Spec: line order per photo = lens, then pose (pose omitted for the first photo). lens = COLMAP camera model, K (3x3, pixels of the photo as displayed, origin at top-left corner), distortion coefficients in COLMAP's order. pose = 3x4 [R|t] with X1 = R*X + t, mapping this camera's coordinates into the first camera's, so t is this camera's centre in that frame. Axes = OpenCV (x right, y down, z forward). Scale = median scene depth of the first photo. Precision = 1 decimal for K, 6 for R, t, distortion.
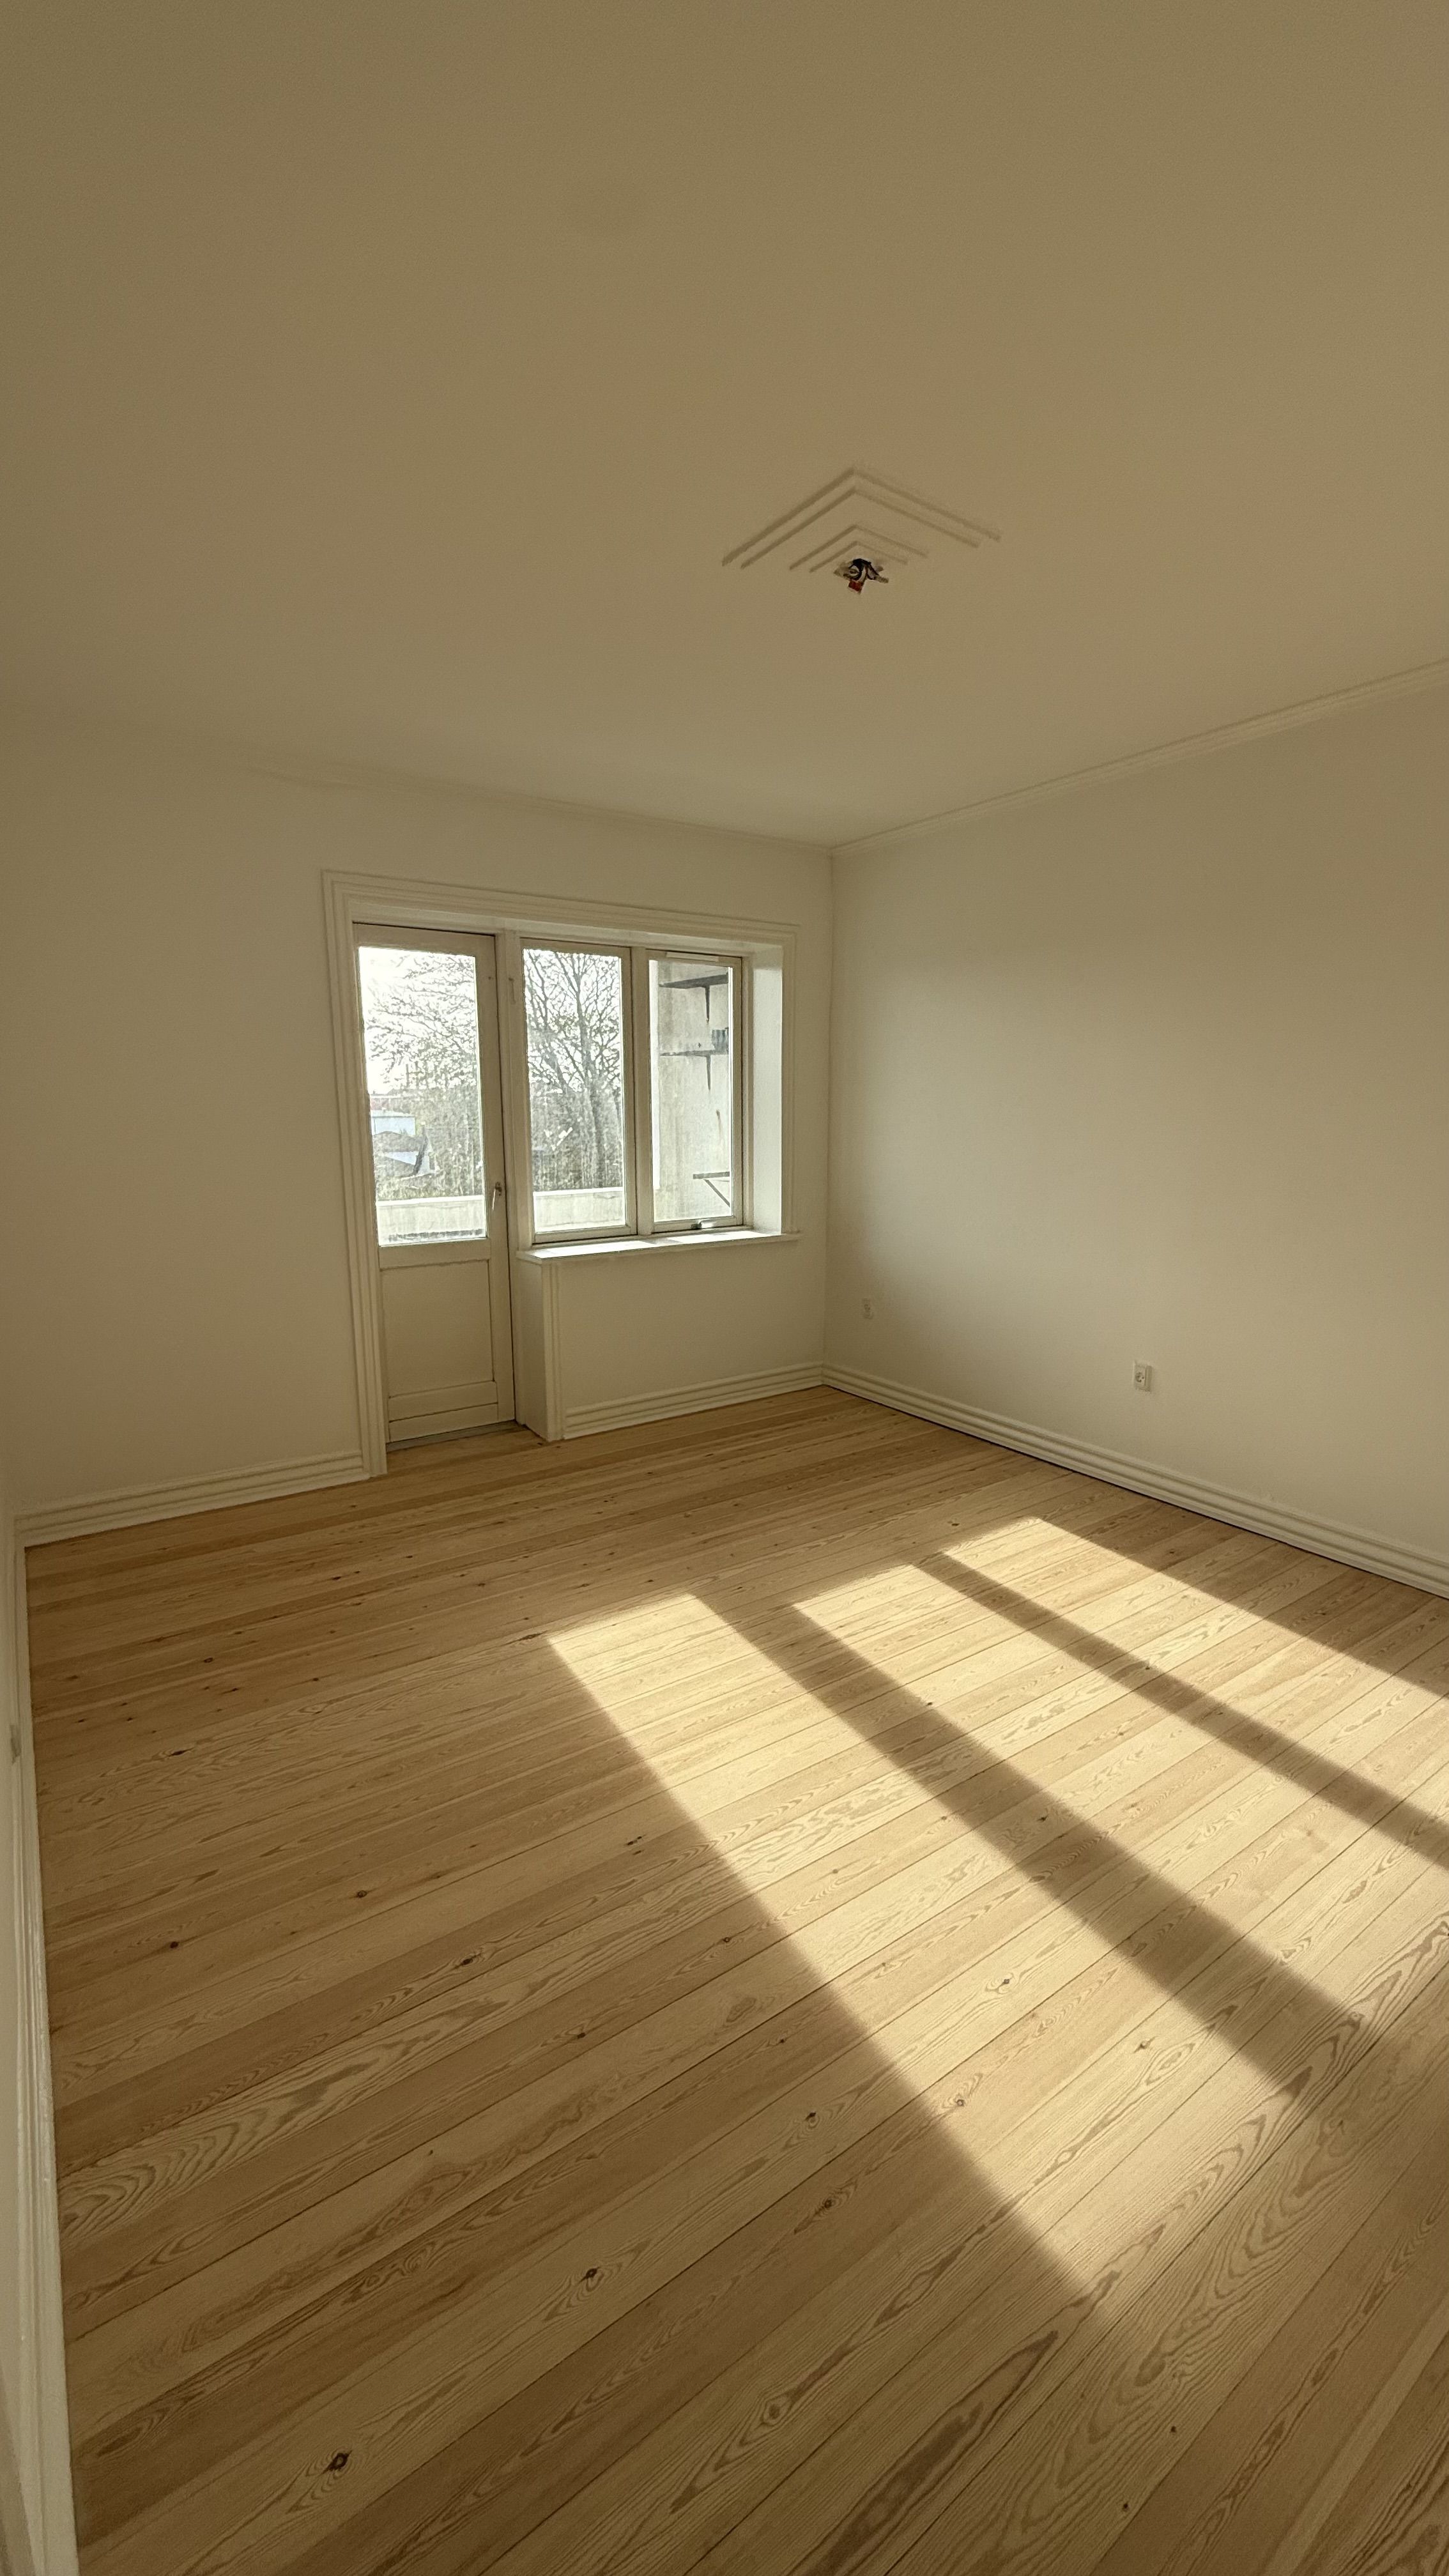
lens RADIAL K [[1040.0, 0, 723.6], [0, 1040.0, 1288.0], [0, 0, 1]] dist [-0.005198, 0.001349]
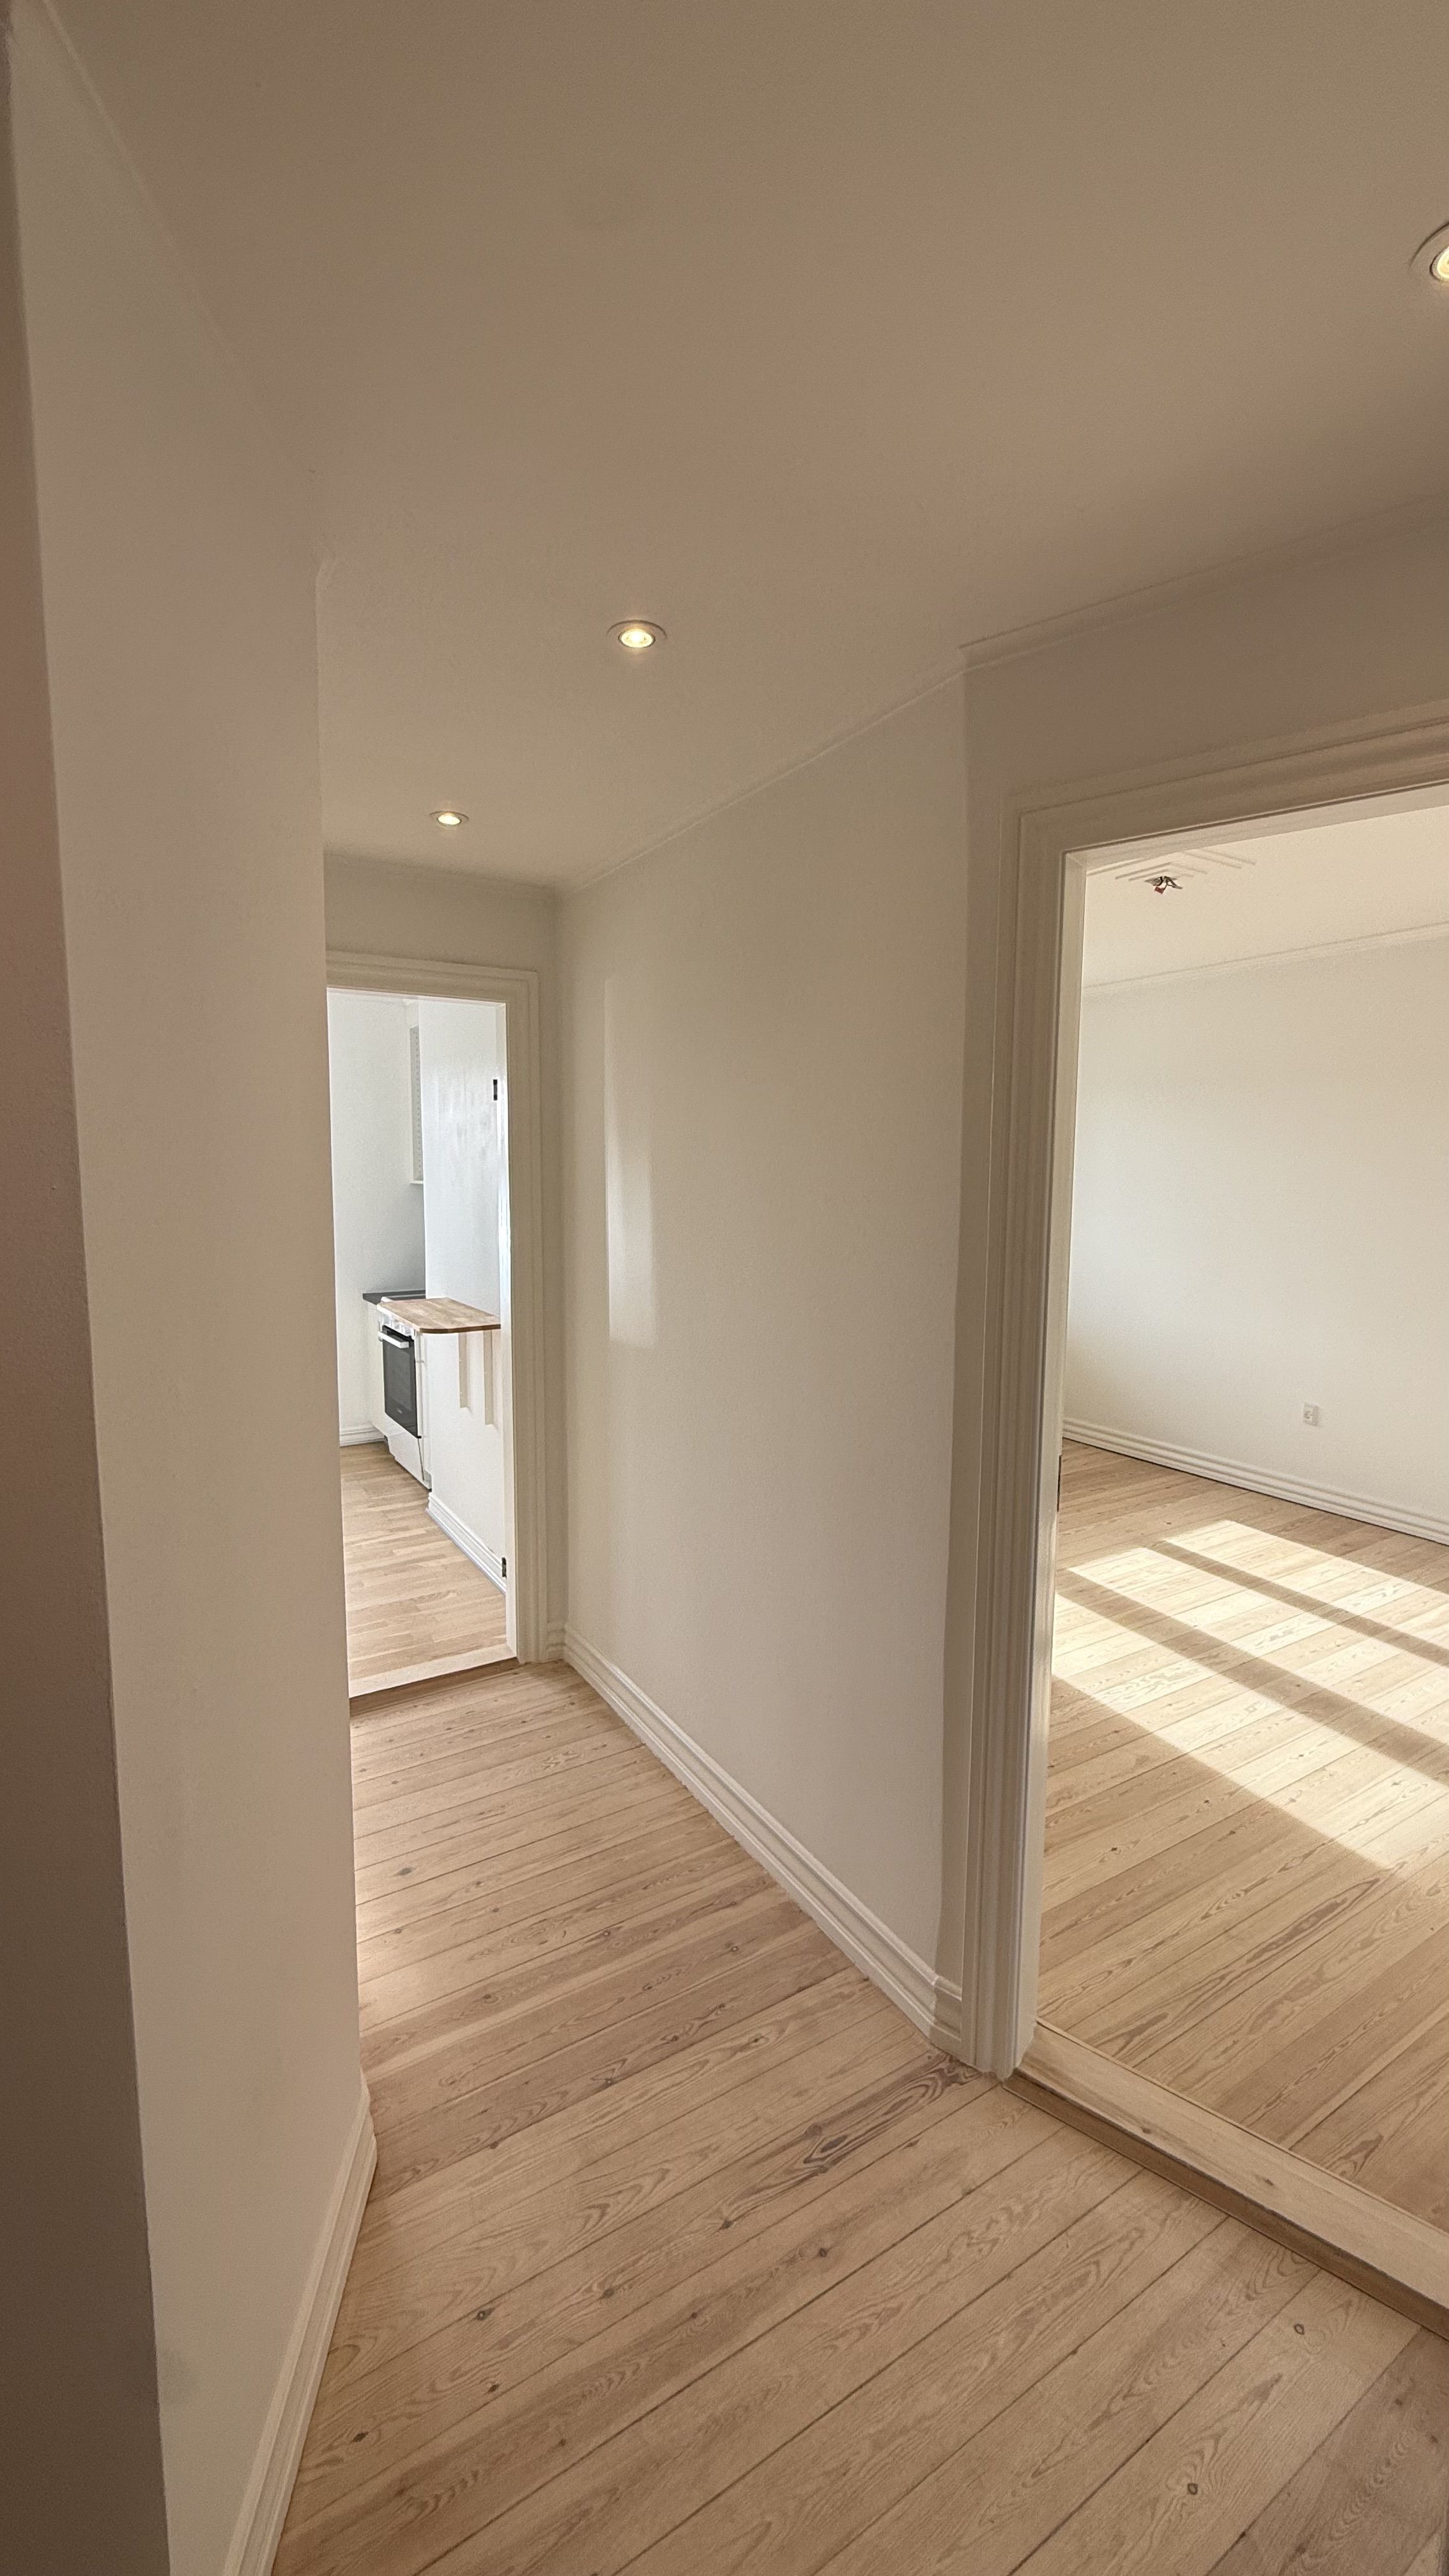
lens RADIAL K [[1040.0, 0, 716.2], [0, 1040.0, 1289.1], [0, 0, 1]] dist [-0.005198, 0.001349]
pose [[0.998134, 0.014318, -0.059354, -0.321785], [-0.018118, 0.997786, -0.063986, 0.032721], [0.058307, 0.064942, 0.996184, -0.418289]]
